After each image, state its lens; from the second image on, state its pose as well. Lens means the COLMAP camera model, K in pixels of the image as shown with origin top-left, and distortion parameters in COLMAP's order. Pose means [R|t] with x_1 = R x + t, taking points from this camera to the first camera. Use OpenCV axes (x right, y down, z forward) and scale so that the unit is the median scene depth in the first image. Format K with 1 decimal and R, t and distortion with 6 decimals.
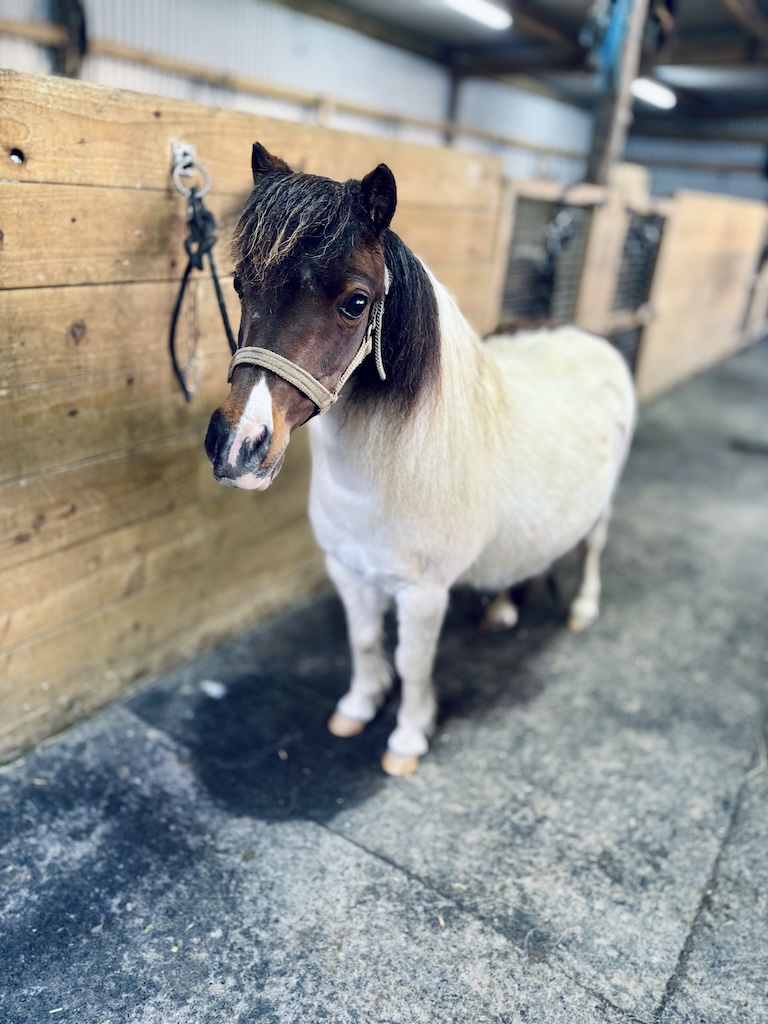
lens RADIAL K [[739.8, 0, 408.9], [0, 739.8, 513.1], [0, 0, 1]] dist [0.013361, -0.036959]
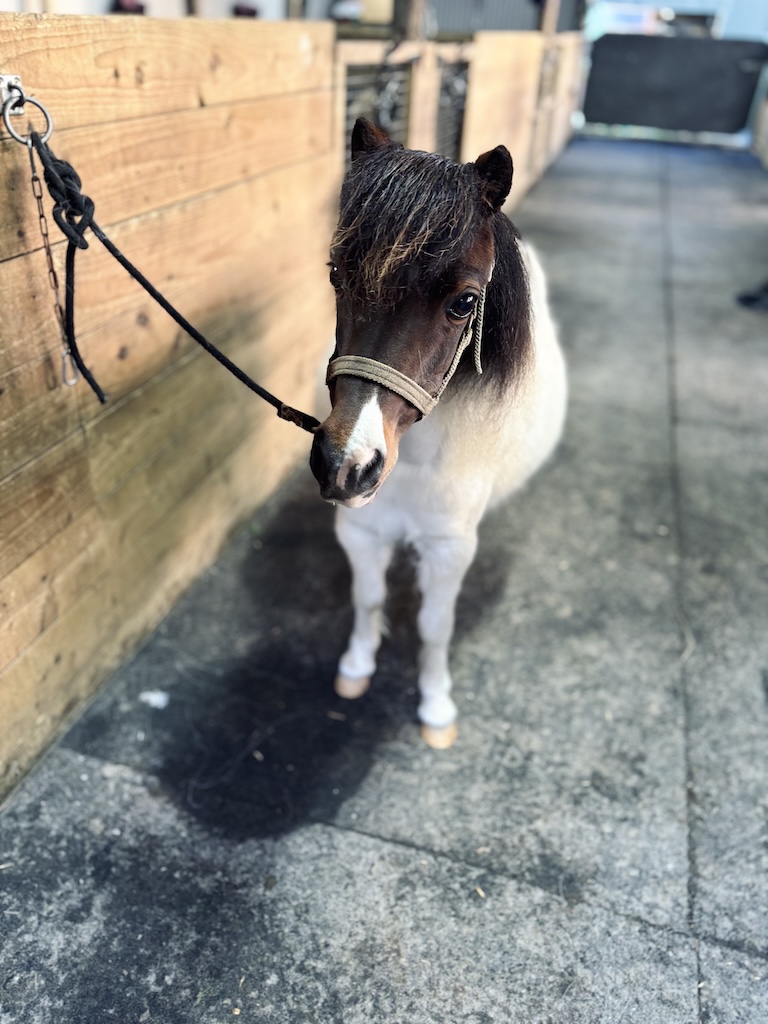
lens RADIAL K [[739.8, 0, 388.4], [0, 739.8, 509.8], [0, 0, 1]] dist [0.013361, -0.036959]
pose [[0.960653, -0.186006, 0.206268, -0.172758], [0.146463, 0.970244, 0.192810, -0.158752], [-0.235995, -0.155013, 0.959311, 0.121832]]
